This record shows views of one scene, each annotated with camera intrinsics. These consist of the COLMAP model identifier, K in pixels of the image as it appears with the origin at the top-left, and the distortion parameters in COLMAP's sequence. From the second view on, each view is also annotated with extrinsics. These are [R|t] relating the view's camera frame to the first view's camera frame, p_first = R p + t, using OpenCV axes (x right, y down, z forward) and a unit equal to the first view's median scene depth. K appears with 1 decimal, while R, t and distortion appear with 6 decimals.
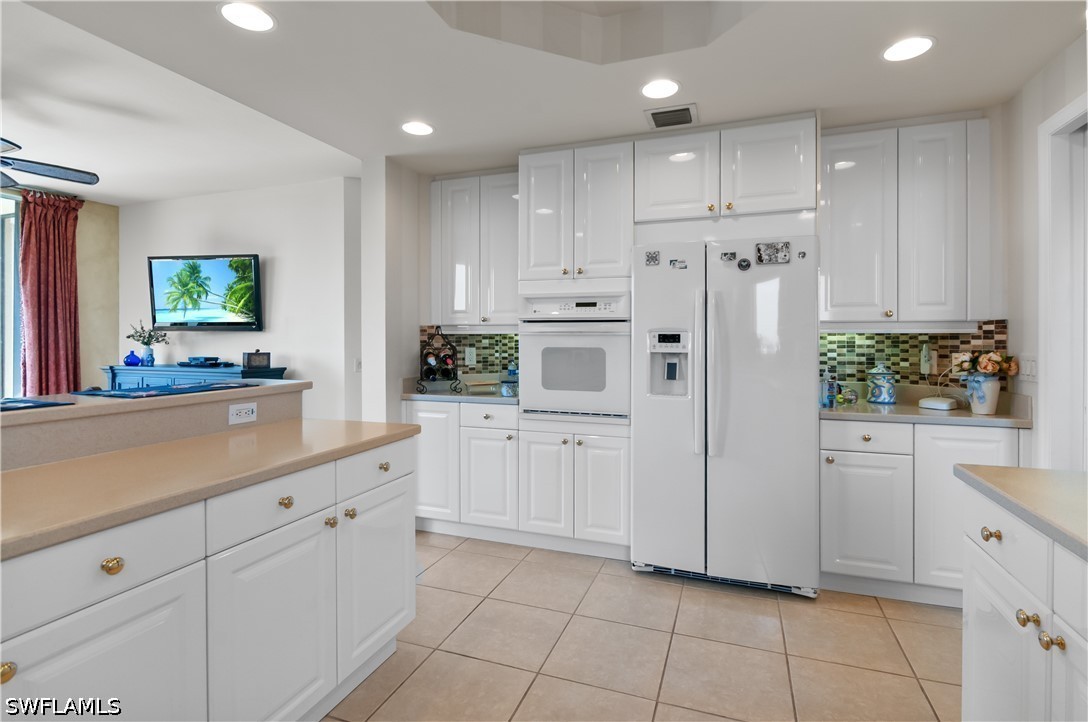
lens RADIAL K [[527.9, 0, 542.7], [0, 527.9, 336.1], [0, 0, 1]] dist [-0.004197, -0.000694]
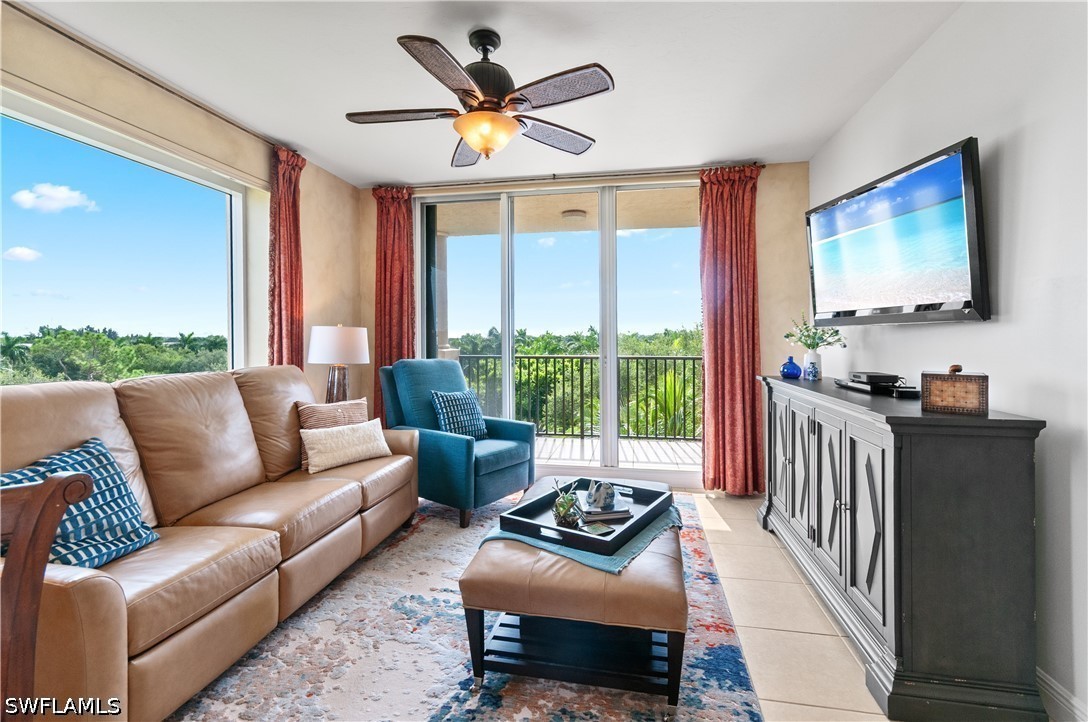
lens RADIAL K [[497.1, 0, 548.0], [0, 497.1, 333.9], [0, 0, 1]] dist [0.010455, 0.000042]
pose [[0.179778, -0.008212, -0.983673, -0.203068], [-0.001227, 0.999963, -0.008572, 0.004341], [0.983706, 0.002748, 0.179761, 0.575981]]
